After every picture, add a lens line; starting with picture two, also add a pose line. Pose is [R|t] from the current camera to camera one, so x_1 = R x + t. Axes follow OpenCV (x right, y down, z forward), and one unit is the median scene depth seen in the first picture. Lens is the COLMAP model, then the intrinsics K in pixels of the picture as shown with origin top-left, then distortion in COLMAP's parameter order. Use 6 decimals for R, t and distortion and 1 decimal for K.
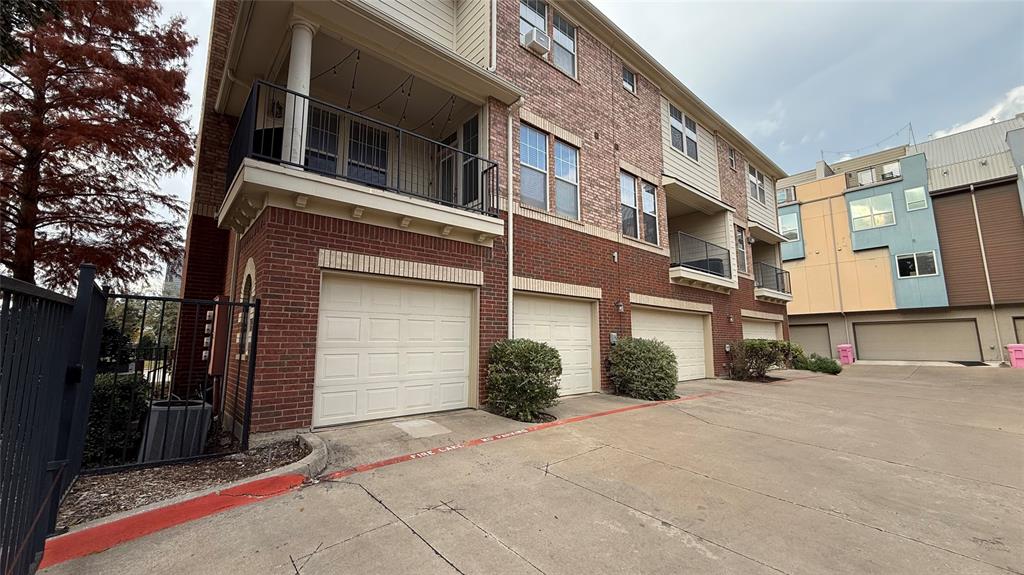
lens RADIAL K [[398.2, 0, 510.4], [0, 398.2, 286.0], [0, 0, 1]] dist [0.000457, 0.000336]
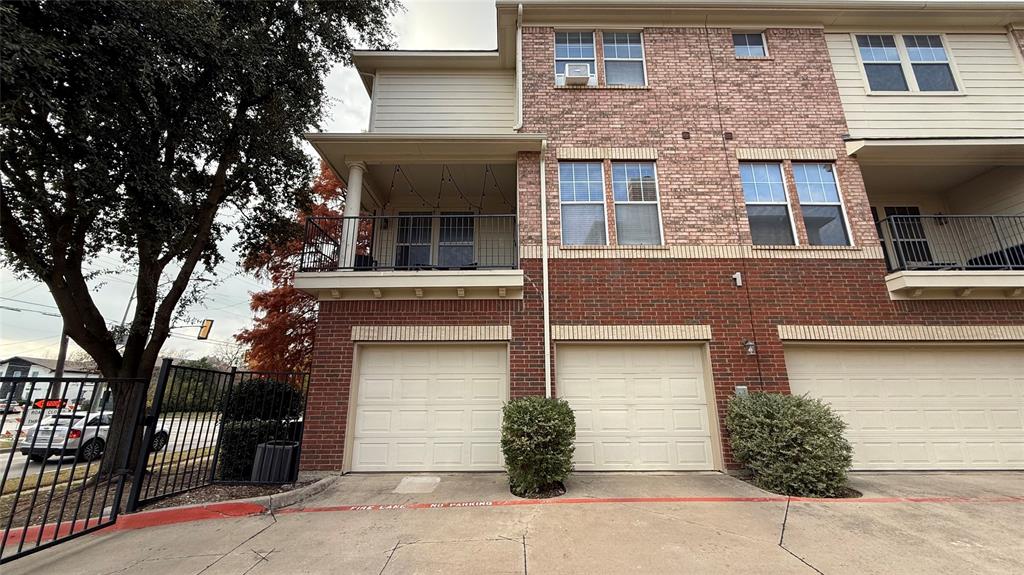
lens RADIAL K [[398.2, 0, 513.1], [0, 398.2, 289.2], [0, 0, 1]] dist [0.000457, 0.000336]
pose [[0.764547, -0.171931, -0.621214, 0.521949], [0.093953, 0.983202, -0.156485, 0.027318], [0.637683, 0.061275, 0.767858, 0.235600]]
